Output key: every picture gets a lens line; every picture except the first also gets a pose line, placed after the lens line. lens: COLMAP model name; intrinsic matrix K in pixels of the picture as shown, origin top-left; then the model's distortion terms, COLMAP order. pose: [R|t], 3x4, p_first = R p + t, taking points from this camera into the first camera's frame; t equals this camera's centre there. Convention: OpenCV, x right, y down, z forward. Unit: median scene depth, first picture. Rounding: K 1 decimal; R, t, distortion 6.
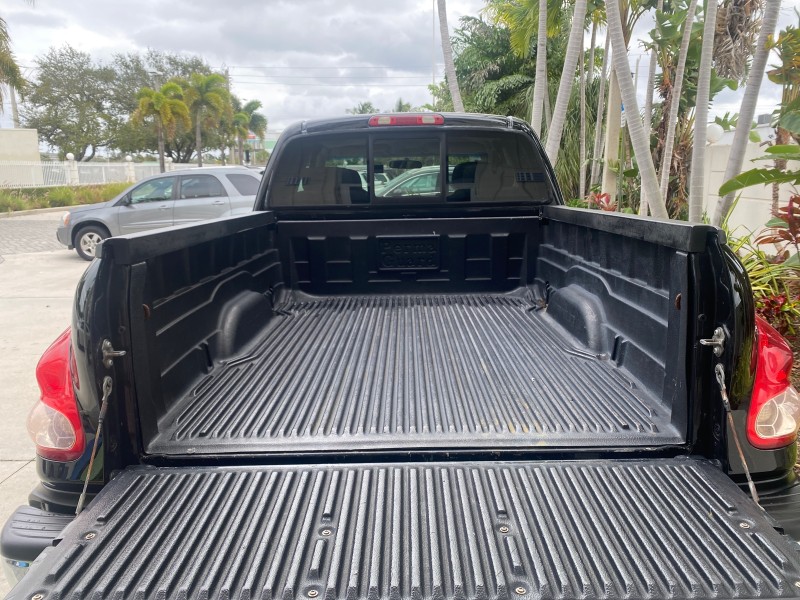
lens RADIAL K [[613.1, 0, 401.9], [0, 613.1, 299.5], [0, 0, 1]] dist [0.024908, -0.026456]
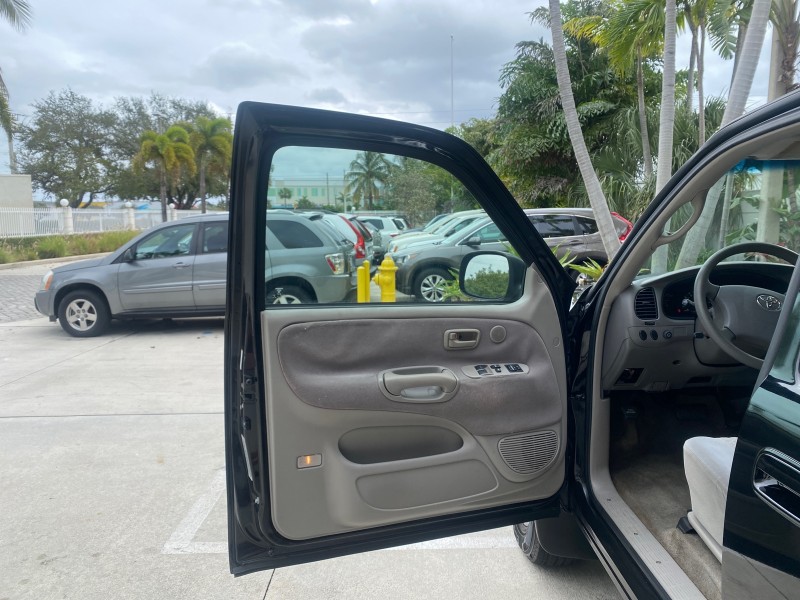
lens RADIAL K [[613.1, 0, 399.0], [0, 613.1, 296.4], [0, 0, 1]] dist [0.024908, -0.026456]
pose [[0.999967, -0.007252, 0.003706, -0.101219], [0.007516, 0.996988, -0.077186, -0.042198], [-0.003135, 0.077211, 0.997010, 0.211359]]
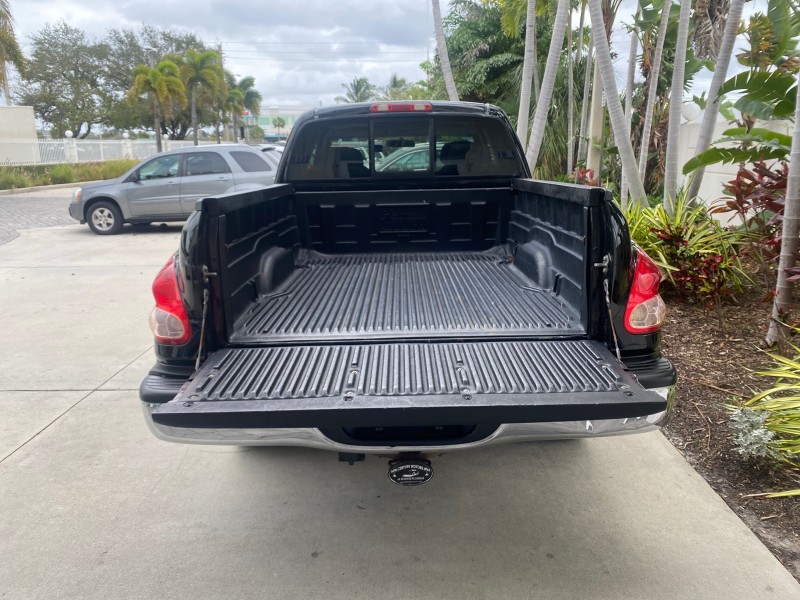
lens RADIAL K [[613.1, 0, 398.4], [0, 613.1, 299.0], [0, 0, 1]] dist [0.024908, -0.026456]
pose [[0.999992, -0.003108, 0.002603, -0.000513], [0.003013, 0.999359, 0.035686, 0.009057], [-0.002712, -0.035678, 0.999360, -0.049277]]
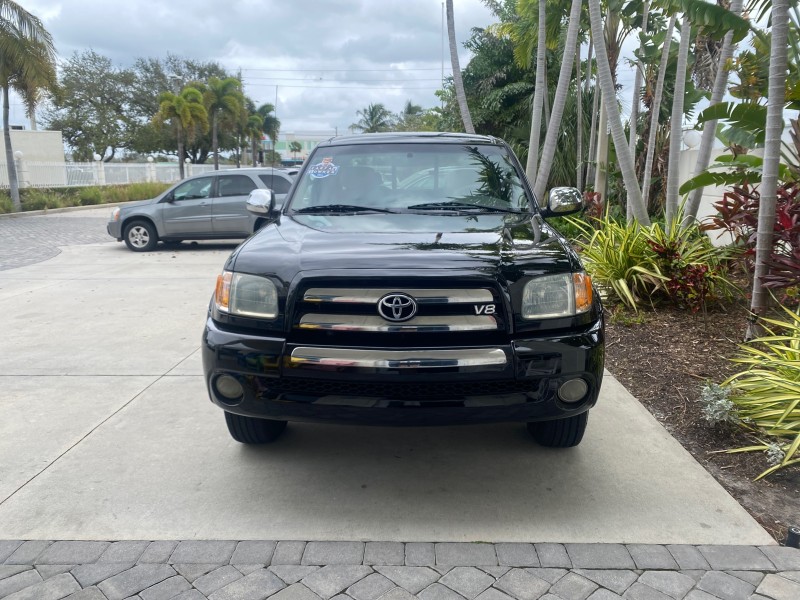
lens RADIAL K [[613.1, 0, 399.3], [0, 613.1, 299.3], [0, 0, 1]] dist [0.024908, -0.026456]
pose [[0.999868, 0.004772, -0.015545, -0.007669], [-0.004791, 0.999988, -0.001205, 0.019561], [0.015539, 0.001280, 0.999878, -0.096859]]
